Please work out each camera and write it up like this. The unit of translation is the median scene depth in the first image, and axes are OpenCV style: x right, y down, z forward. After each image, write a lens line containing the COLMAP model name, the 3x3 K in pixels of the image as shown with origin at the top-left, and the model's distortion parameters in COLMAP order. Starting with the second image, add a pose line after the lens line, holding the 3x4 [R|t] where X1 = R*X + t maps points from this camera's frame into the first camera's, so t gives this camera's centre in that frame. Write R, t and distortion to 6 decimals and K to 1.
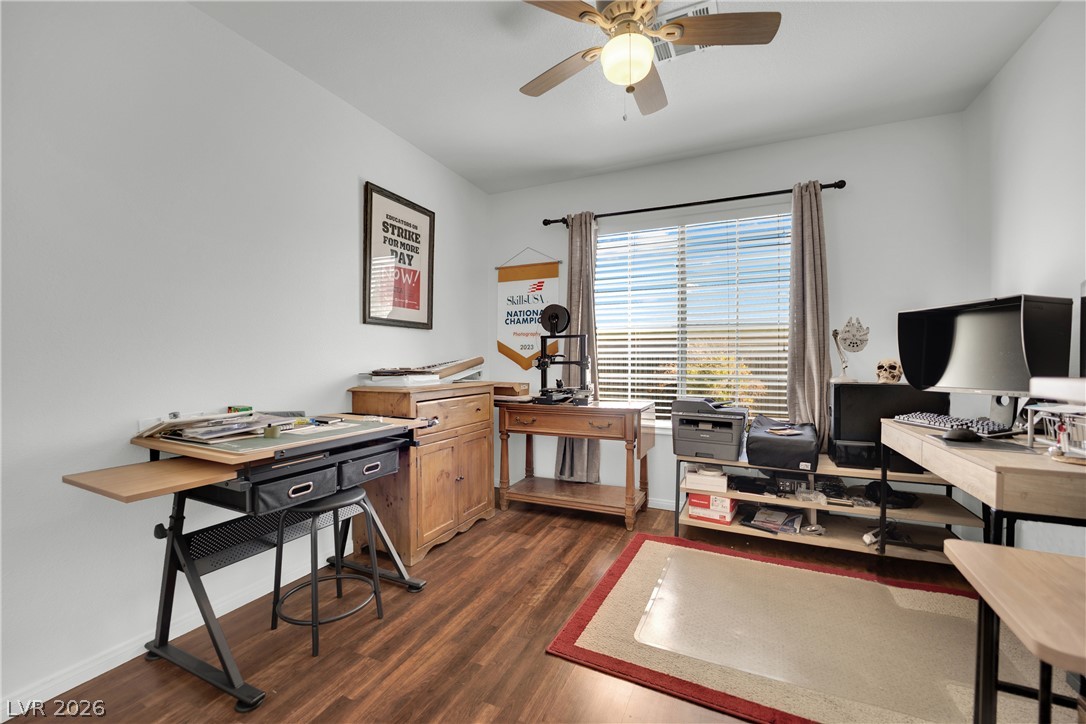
lens RADIAL K [[443.5, 0, 541.2], [0, 443.5, 360.8], [0, 0, 1]] dist [-0.015791, -0.000076]
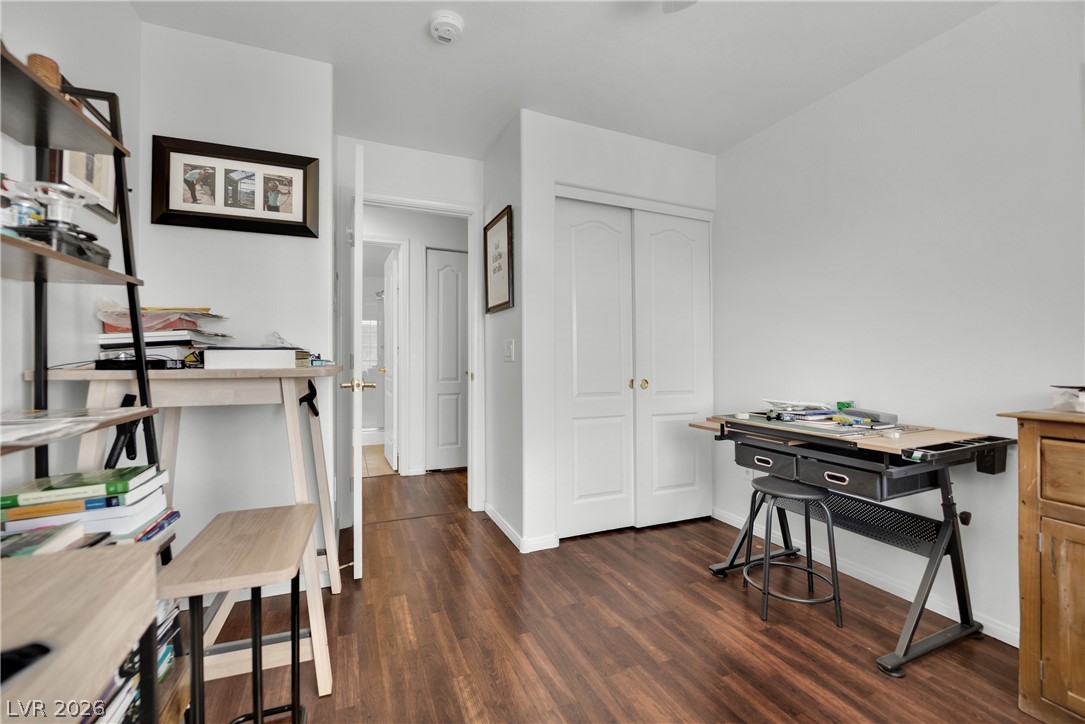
lens RADIAL K [[443.1, 0, 542.3], [0, 443.1, 363.0], [0, 0, 1]] dist [-0.015791, -0.000076]
pose [[-0.666181, -0.009287, -0.745733, 0.773428], [-0.010329, 0.999941, -0.003226, 0.006989], [0.745719, 0.005553, -0.666237, 1.209604]]
